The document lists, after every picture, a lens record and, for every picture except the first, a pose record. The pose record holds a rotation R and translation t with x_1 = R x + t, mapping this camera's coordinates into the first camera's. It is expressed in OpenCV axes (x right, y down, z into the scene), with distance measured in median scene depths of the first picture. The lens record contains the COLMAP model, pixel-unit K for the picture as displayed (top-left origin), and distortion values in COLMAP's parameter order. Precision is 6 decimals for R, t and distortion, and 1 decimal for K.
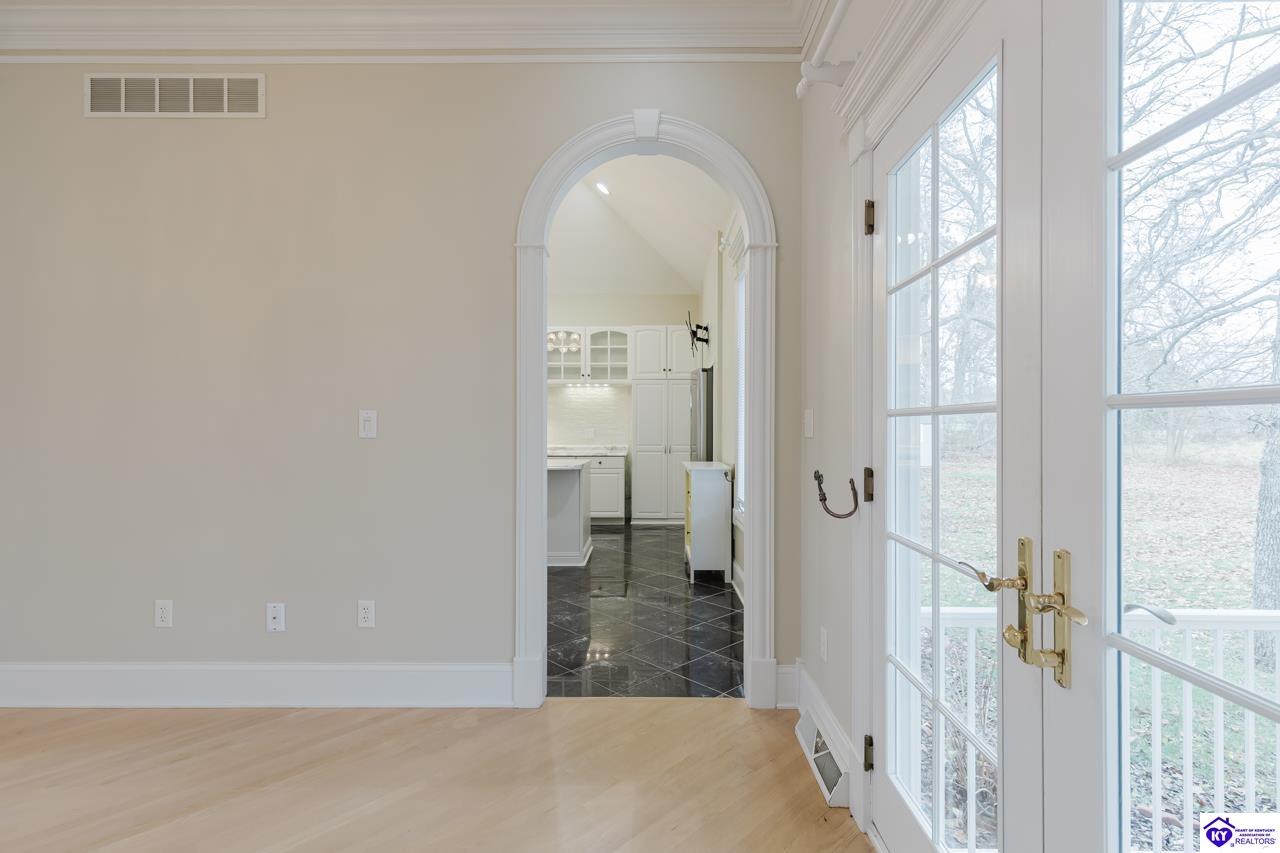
lens RADIAL K [[577.5, 0, 644.6], [0, 577.5, 427.6], [0, 0, 1]] dist [0.006237, -0.000756]
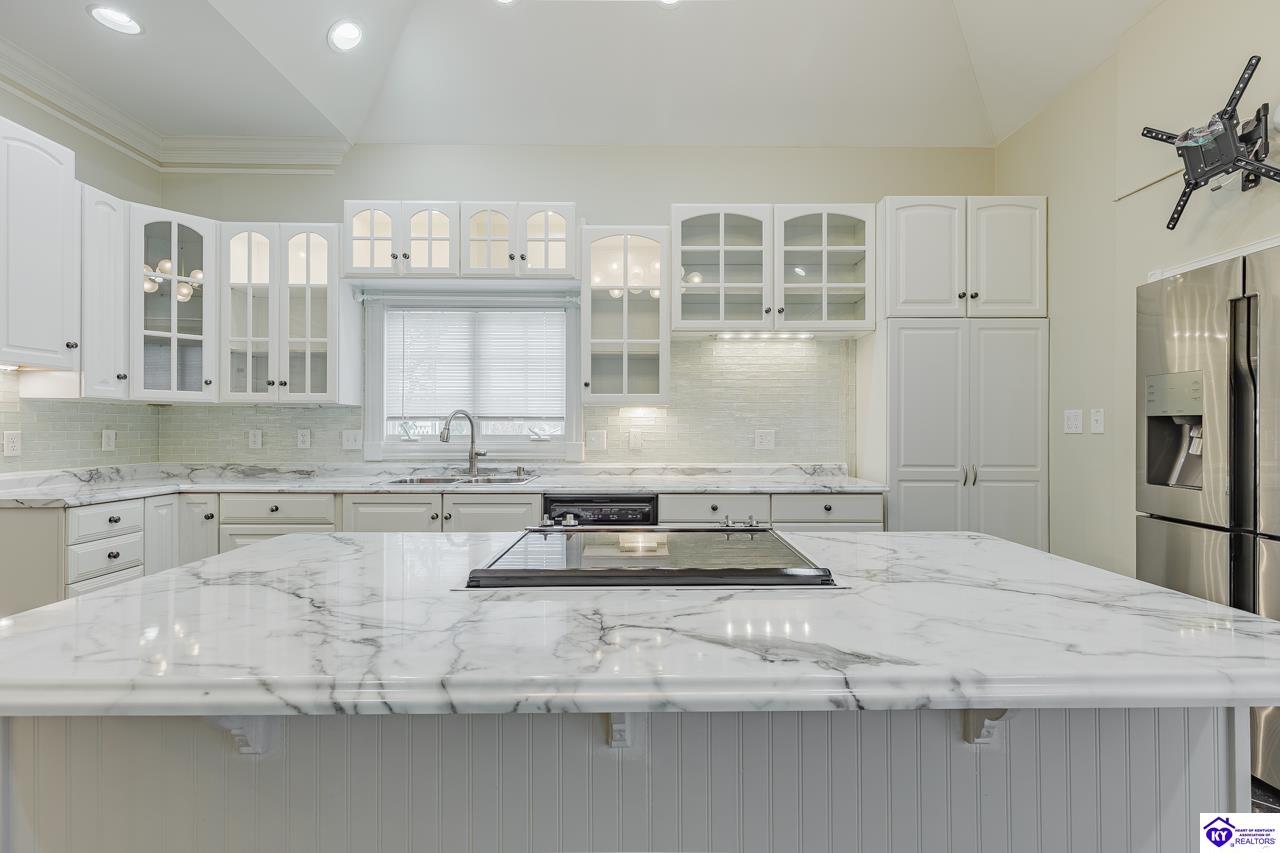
lens RADIAL K [[574.3, 0, 643.7], [0, 574.3, 426.8], [0, 0, 1]] dist [0.006984, -0.000791]
pose [[0.999932, -0.000253, 0.011670, -0.209398], [0.000198, 0.999989, 0.004713, -0.002125], [-0.011671, -0.004711, 0.999921, 0.549444]]
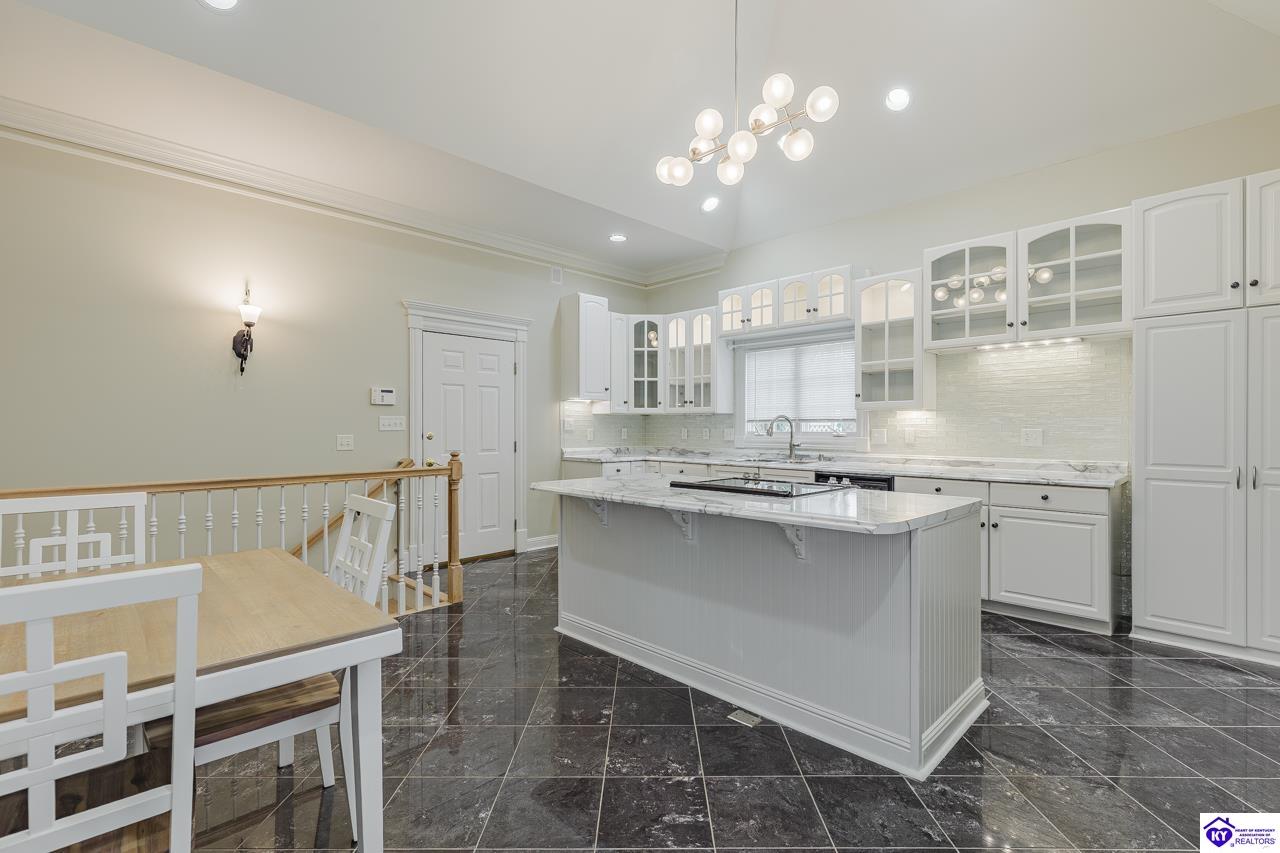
lens RADIAL K [[577.5, 0, 644.6], [0, 577.5, 427.6], [0, 0, 1]] dist [0.006237, -0.000756]
pose [[0.707076, -0.001050, -0.707136, 0.028668], [0.006807, 0.999963, 0.005322, -0.003373], [0.707104, -0.008576, 0.707057, 0.397462]]
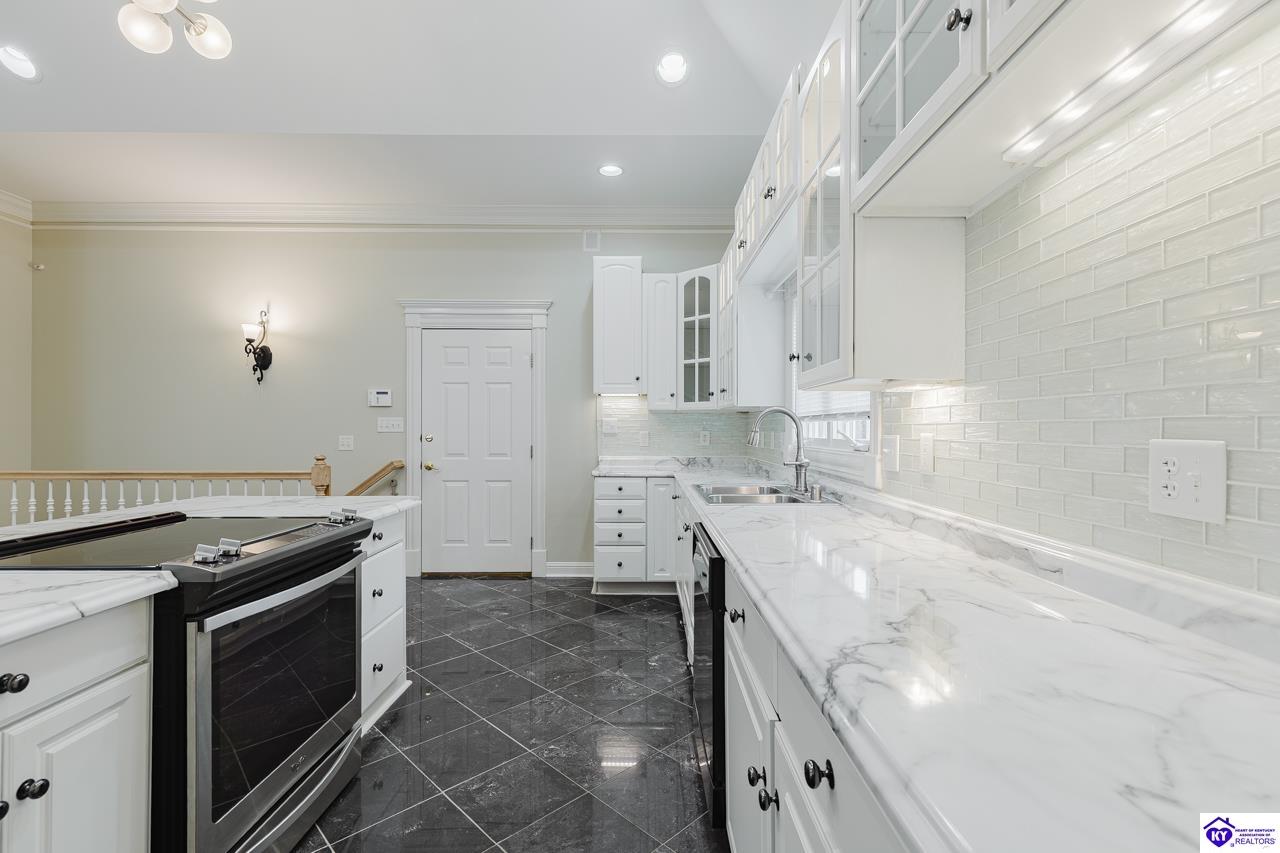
lens RADIAL K [[577.5, 0, 644.6], [0, 577.5, 427.6], [0, 0, 1]] dist [0.006237, -0.000756]
pose [[0.006472, -0.003804, -0.999972, 0.022215], [0.005650, 0.999977, -0.003768, 0.000481], [0.999963, -0.005626, 0.006493, 0.926917]]
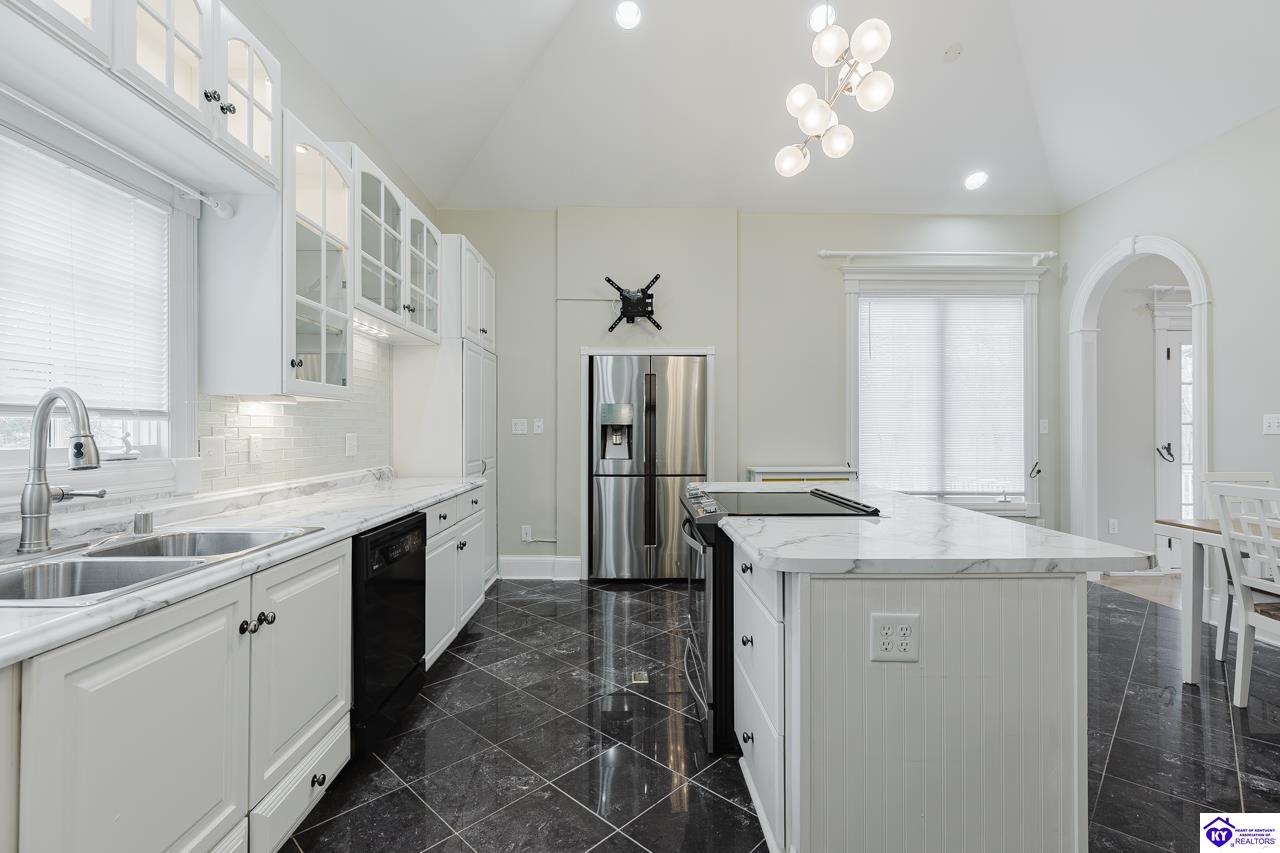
lens RADIAL K [[581.8, 0, 645.5], [0, 581.8, 427.5], [0, 0, 1]] dist [0.004534, 0.000100]
pose [[-0.035553, 0.004167, 0.999359, -0.544698], [-0.004667, 0.999980, -0.004336, -0.000812], [-0.999357, -0.004818, -0.035533, 0.835669]]
